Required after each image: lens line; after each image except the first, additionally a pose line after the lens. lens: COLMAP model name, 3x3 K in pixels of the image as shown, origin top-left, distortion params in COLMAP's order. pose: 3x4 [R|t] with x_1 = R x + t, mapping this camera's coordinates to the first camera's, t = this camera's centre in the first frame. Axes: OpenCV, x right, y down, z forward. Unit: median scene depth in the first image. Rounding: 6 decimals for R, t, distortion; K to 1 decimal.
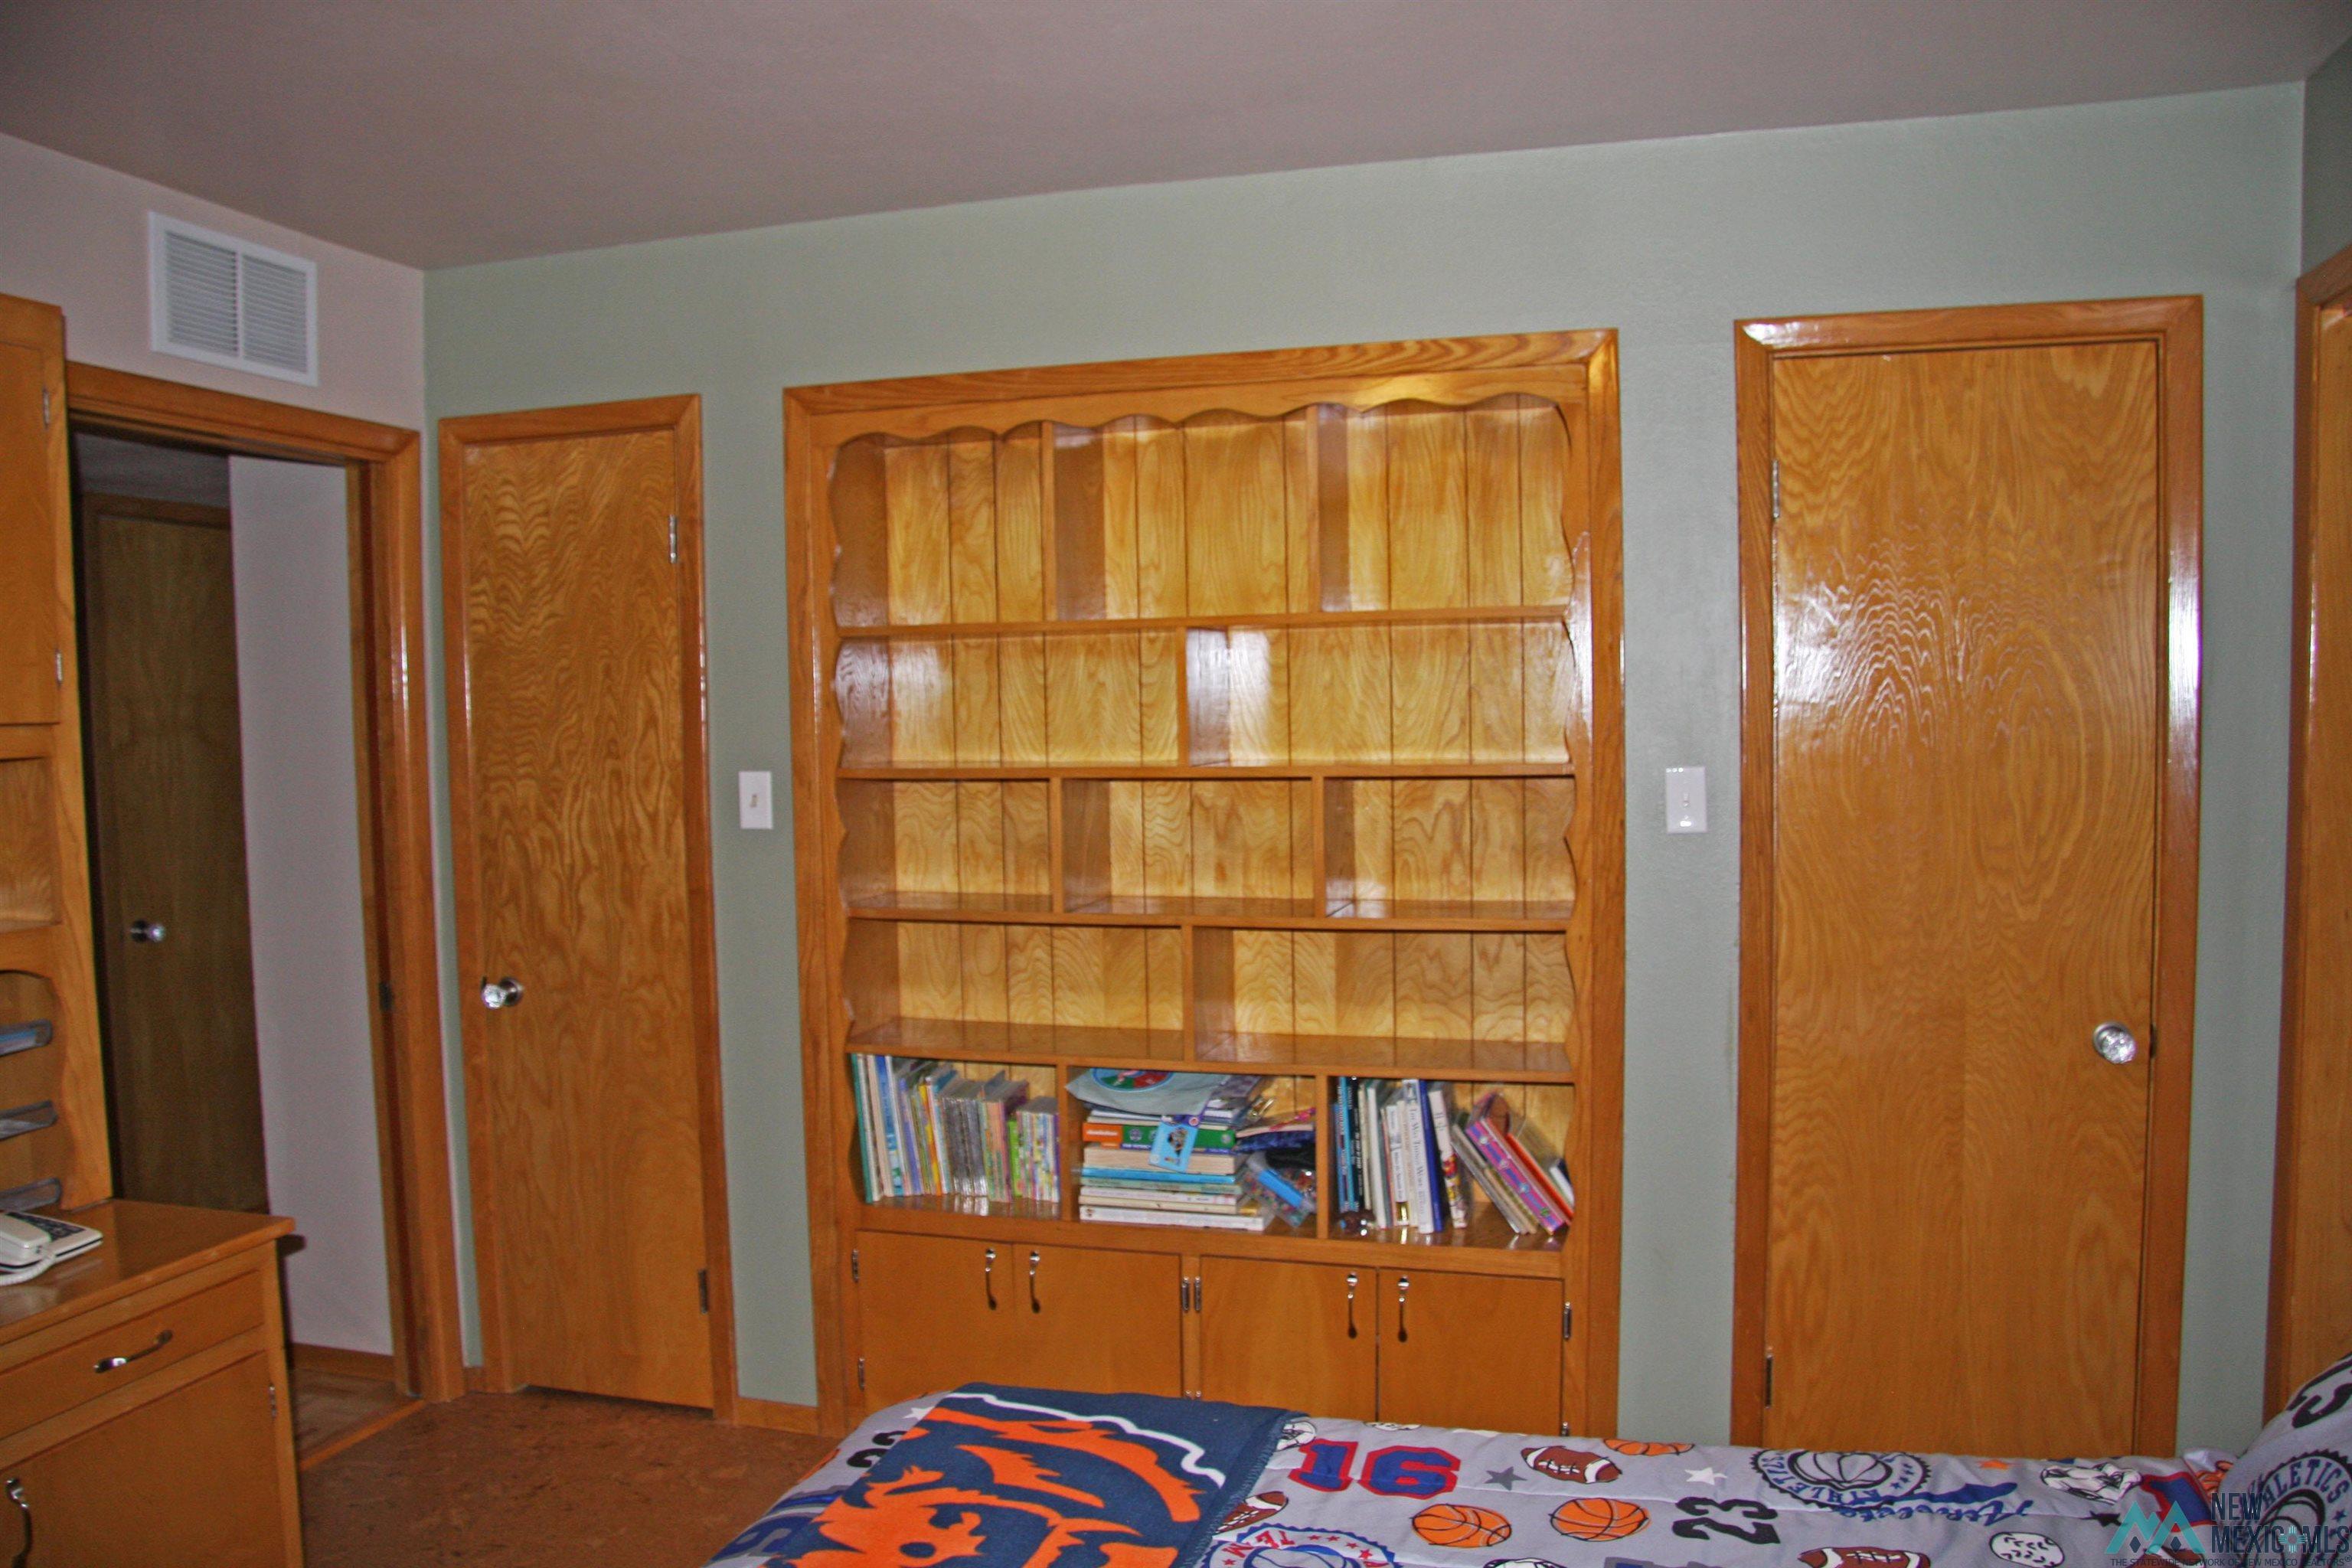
lens RADIAL K [[1818.2, 0, 1194.9], [0, 1818.2, 806.9], [0, 0, 1]] dist [-0.150033, 0.097584]
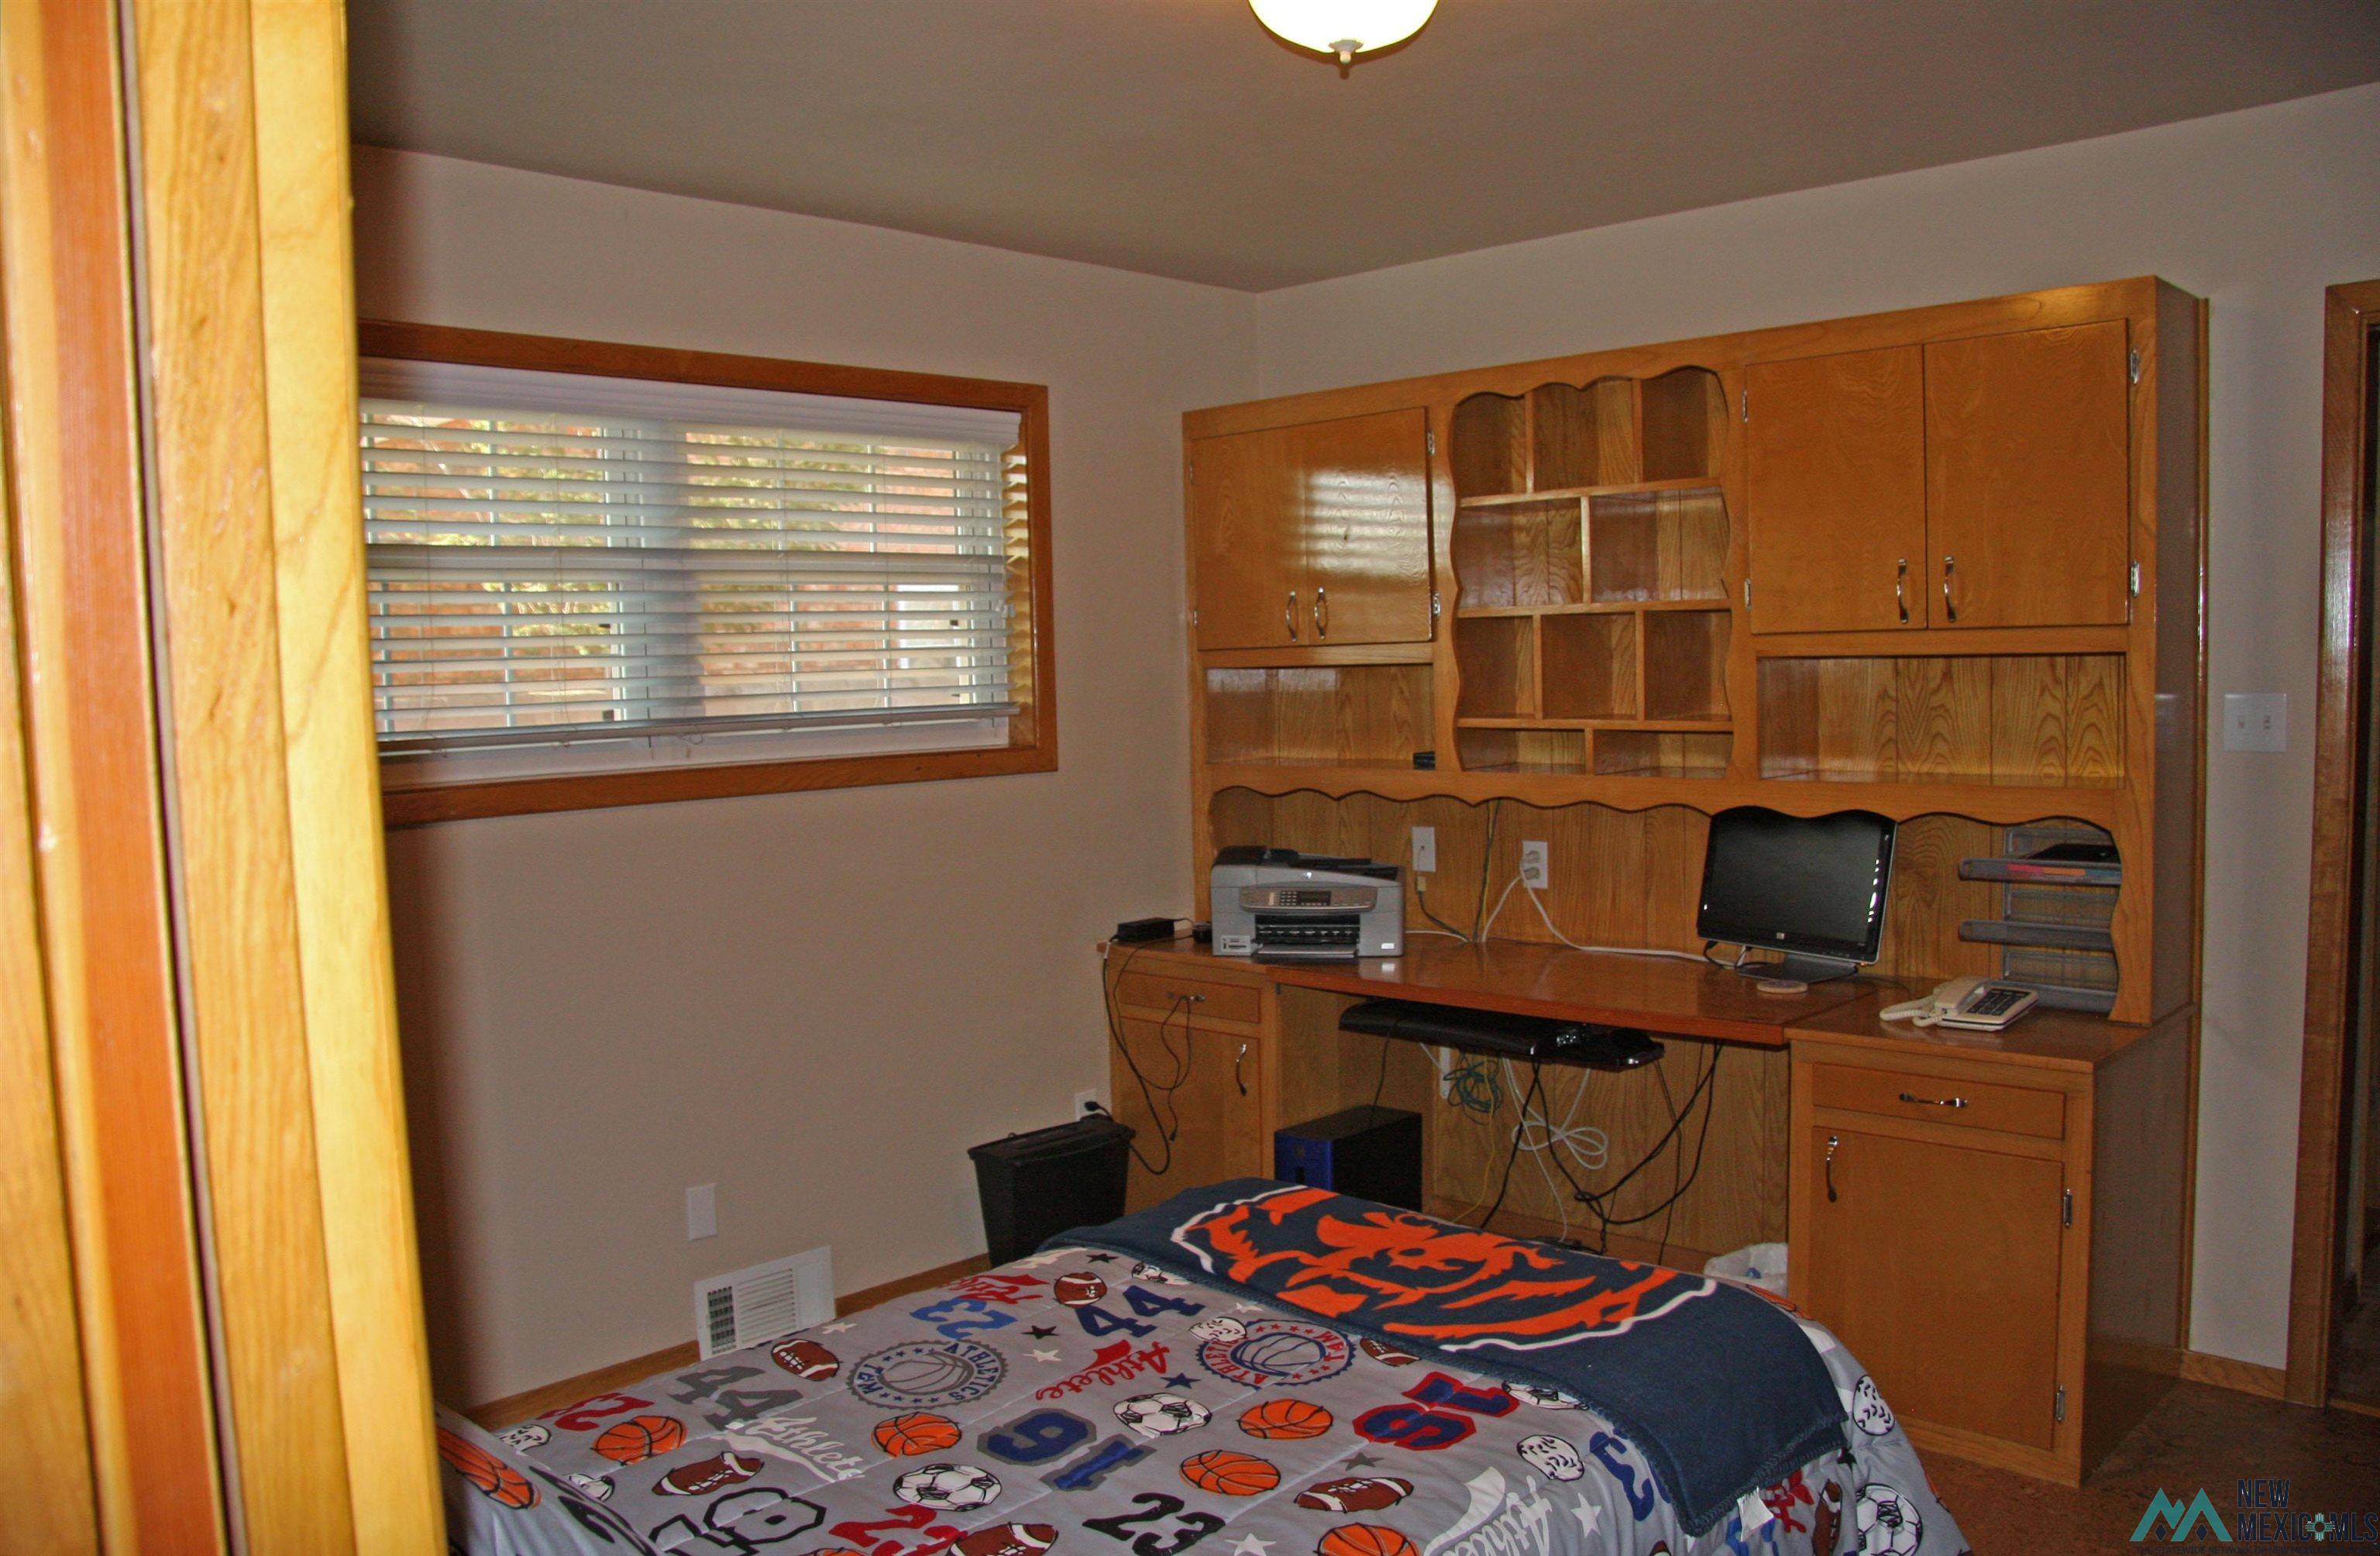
lens RADIAL K [[1849.5, 0, 1185.2], [0, 1849.5, 812.8], [0, 0, 1]] dist [-0.173978, 0.129143]
pose [[-0.469397, 0.102603, -0.877006, 1.027062], [-0.016318, 0.992048, 0.124795, -0.083481], [0.882836, 0.072889, -0.463990, 1.339456]]
